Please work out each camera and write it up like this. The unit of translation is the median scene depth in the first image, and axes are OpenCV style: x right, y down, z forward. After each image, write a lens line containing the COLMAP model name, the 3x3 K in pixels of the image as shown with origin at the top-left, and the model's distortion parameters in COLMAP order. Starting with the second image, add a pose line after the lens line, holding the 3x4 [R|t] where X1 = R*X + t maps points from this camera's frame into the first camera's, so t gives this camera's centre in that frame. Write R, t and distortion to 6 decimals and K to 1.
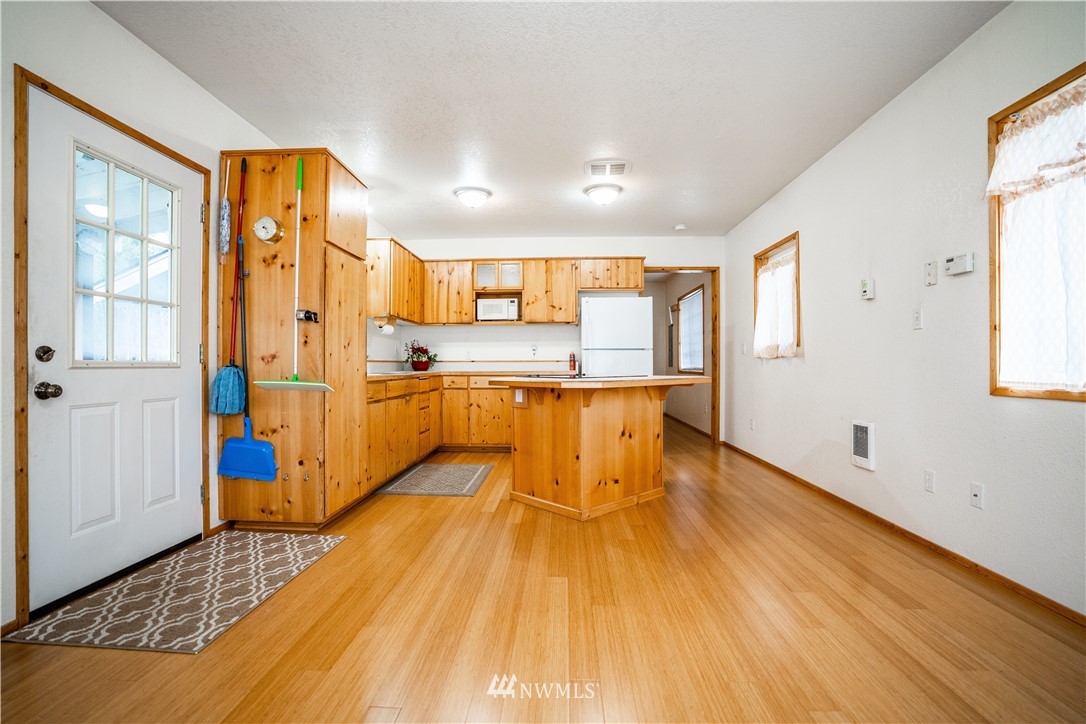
lens RADIAL K [[505.7, 0, 543.6], [0, 505.7, 364.9], [0, 0, 1]] dist [-0.072246, 0.028743]
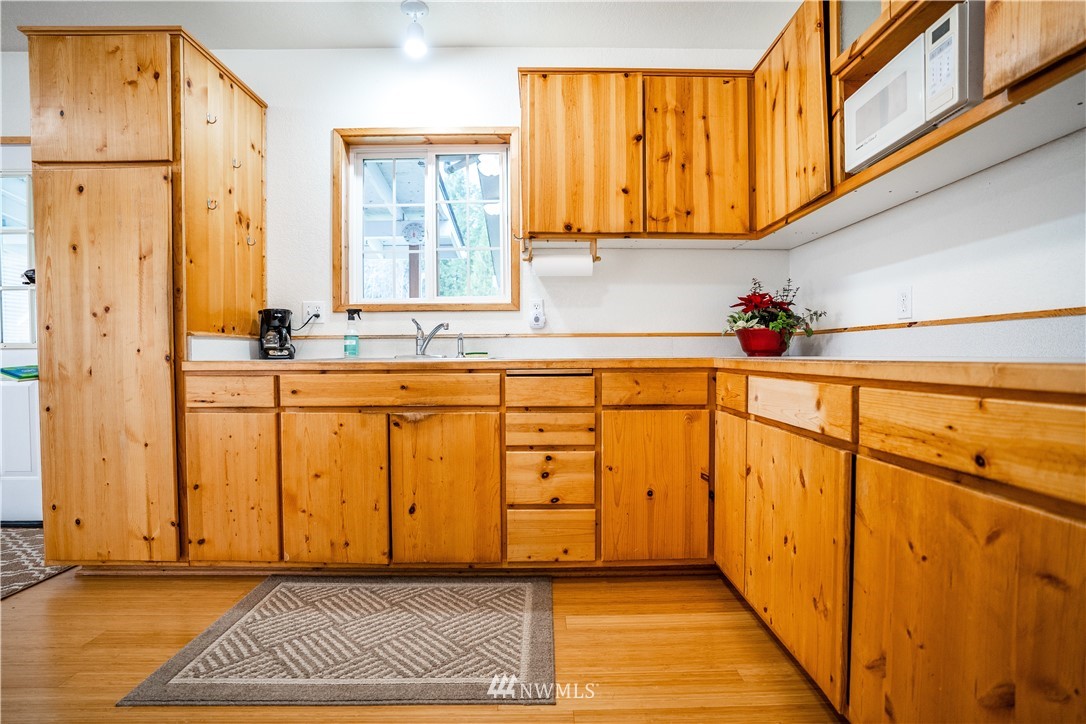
lens RADIAL K [[505.7, 0, 543.6], [0, 505.7, 364.9], [0, 0, 1]] dist [-0.072246, 0.028743]
pose [[0.052594, 0.021963, -0.998374, 0.139289], [0.004424, 0.999743, 0.022226, 0.009622], [0.998606, -0.005586, 0.052483, 0.852024]]
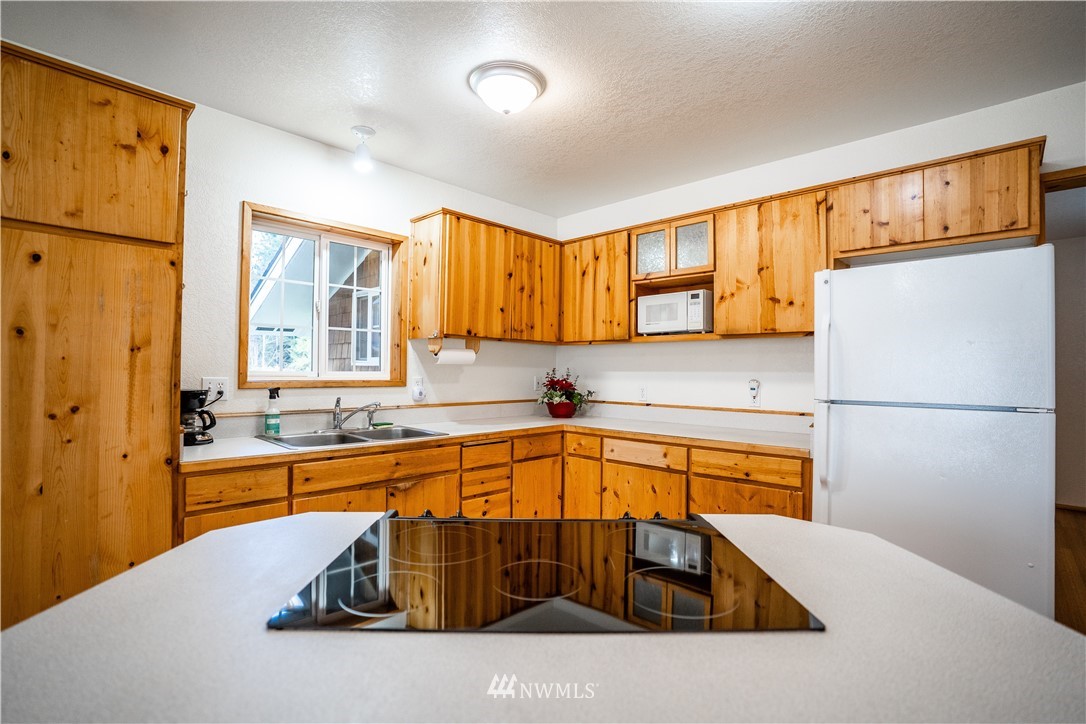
lens RADIAL K [[510.0, 0, 542.8], [0, 510.0, 364.2], [0, 0, 1]] dist [-0.072039, 0.028229]
pose [[0.750851, 0.001836, -0.660469, 0.168662], [-0.013070, 0.999842, -0.012080, -0.049328], [0.660343, 0.017703, 0.750756, 0.529461]]
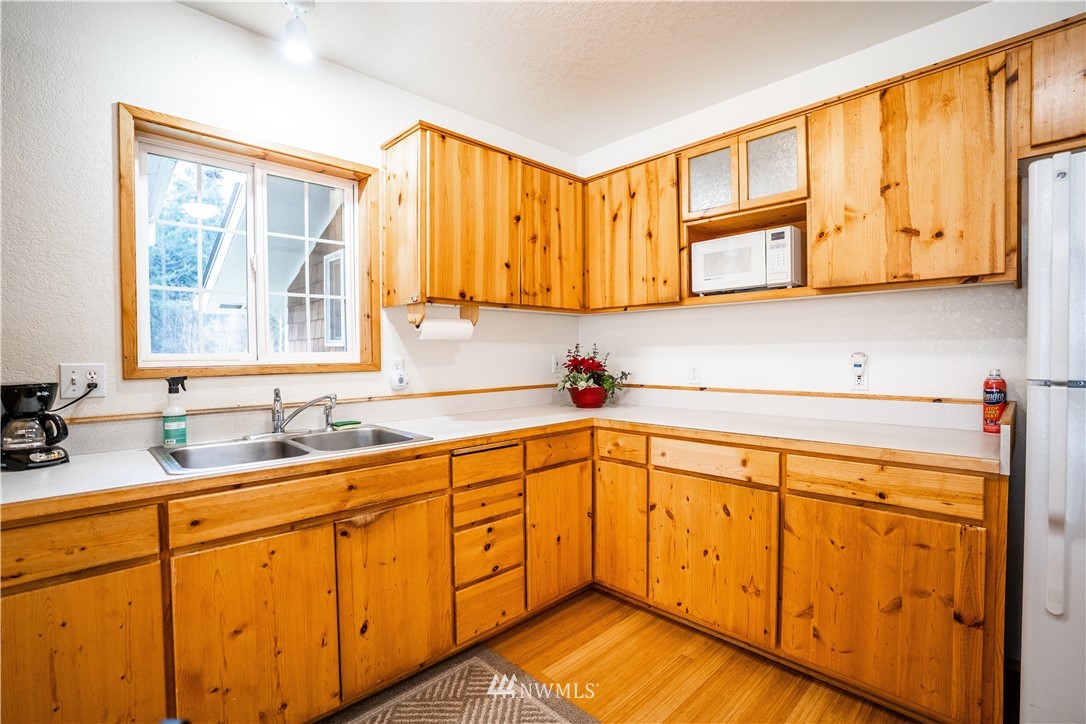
lens RADIAL K [[502.0, 0, 540.5], [0, 502.0, 364.8], [0, 0, 1]] dist [-0.072800, 0.028373]
pose [[0.727512, 0.011196, -0.686004, 0.060461], [0.007249, 0.999686, 0.024003, -0.043547], [0.686057, -0.022436, 0.727202, 0.644414]]
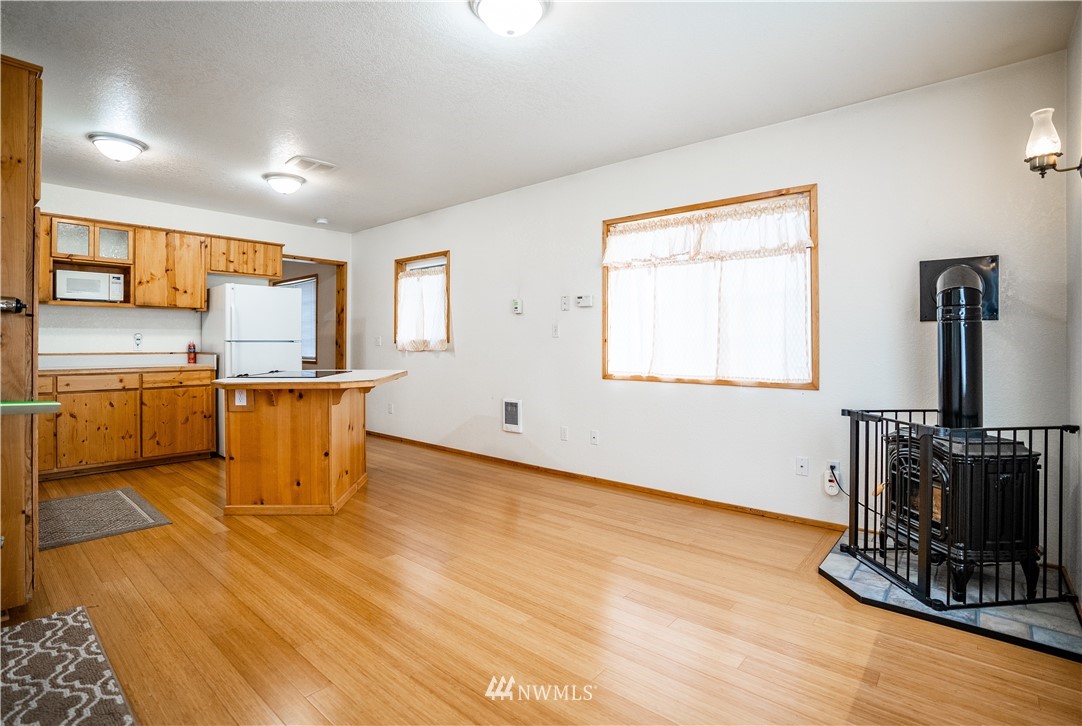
lens RADIAL K [[529.0, 0, 533.5], [0, 529.0, 344.1], [0, 0, 1]] dist [-0.064092, 0.022526]
pose [[0.625793, 0.002179, 0.779986, -0.284984], [-0.001238, 0.999998, -0.001800, -0.023248], [-0.779988, 0.000161, 0.625794, 0.000153]]
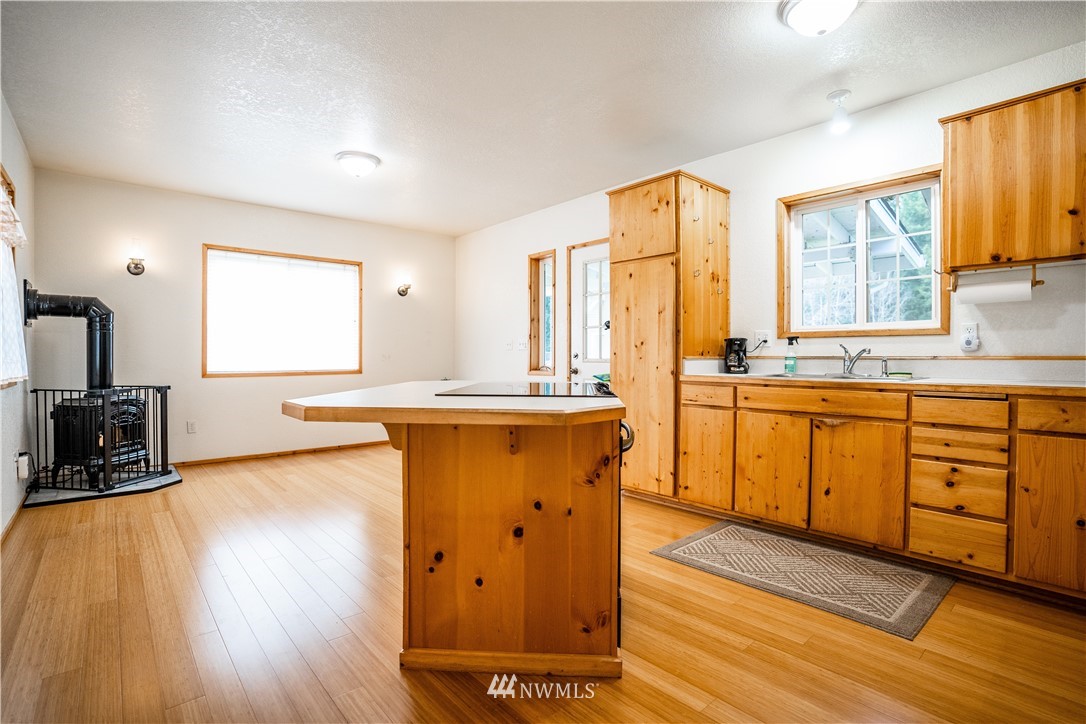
lens RADIAL K [[510.0, 0, 542.8], [0, 510.0, 364.2], [0, 0, 1]] dist [-0.072039, 0.028229]
pose [[-0.724941, 0.009687, -0.688743, 0.295632], [-0.001788, 0.999871, 0.015945, -0.007449], [0.688809, 0.012791, -0.724830, 0.929215]]
